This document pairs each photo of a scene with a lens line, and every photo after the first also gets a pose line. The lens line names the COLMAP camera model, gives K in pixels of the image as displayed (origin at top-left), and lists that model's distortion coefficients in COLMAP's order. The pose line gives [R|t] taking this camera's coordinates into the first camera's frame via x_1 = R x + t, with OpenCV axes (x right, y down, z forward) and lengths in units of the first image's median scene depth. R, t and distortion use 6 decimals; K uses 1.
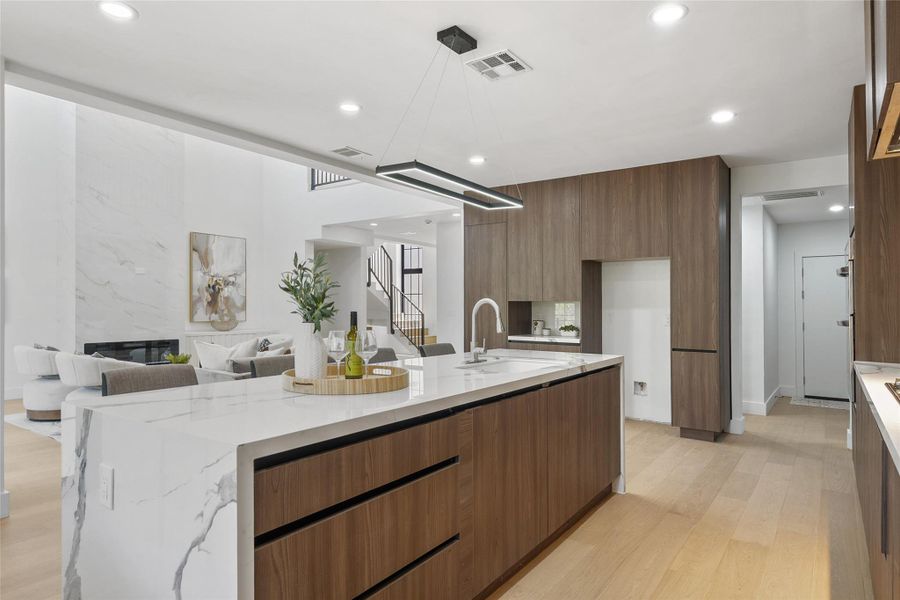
lens RADIAL K [[539.5, 0, 467.6], [0, 539.5, 300.4], [0, 0, 1]] dist [-0.003347, -0.000558]
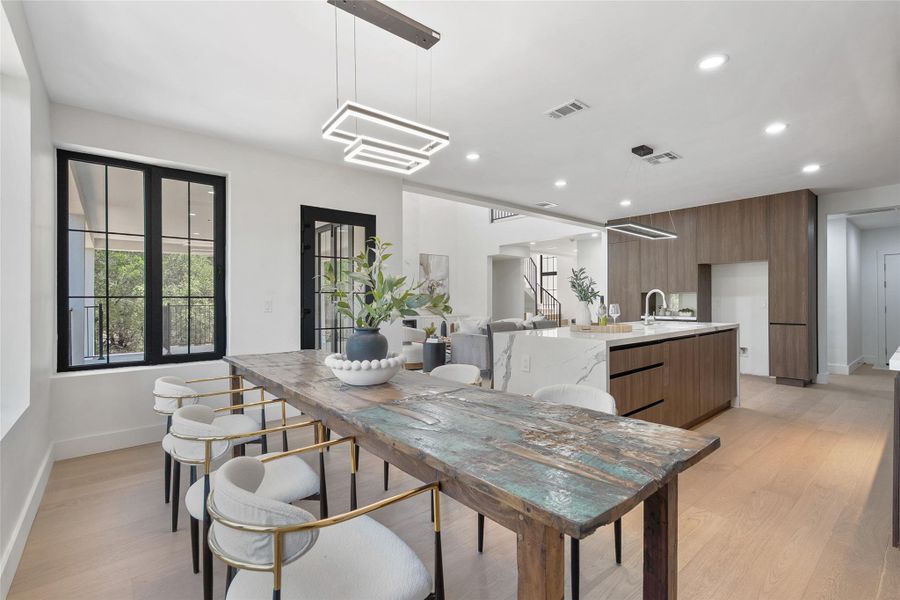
lens RADIAL K [[417.6, 0, 446.5], [0, 417.6, 304.6], [0, 0, 1]] dist [-0.011929, 0.000279]
pose [[0.961317, -0.008186, -0.275324, -0.139235], [0.013801, 0.999734, 0.018462, 0.006717], [0.275099, -0.021548, 0.961174, -0.289998]]
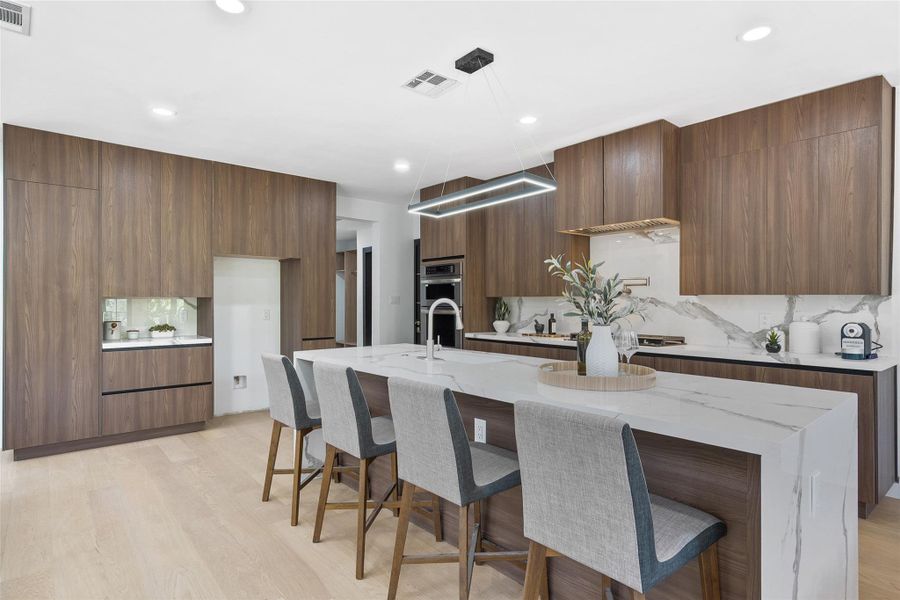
lens RADIAL K [[473.3, 0, 450.0], [0, 473.3, 300.0], [0, 0, 1]] dist [-0.002436, -0.000056]
pose [[0.252912, -0.004405, 0.967479, -0.483054], [-0.010069, 0.999923, 0.007185, -0.004660], [-0.967437, -0.011559, 0.252849, 0.411216]]
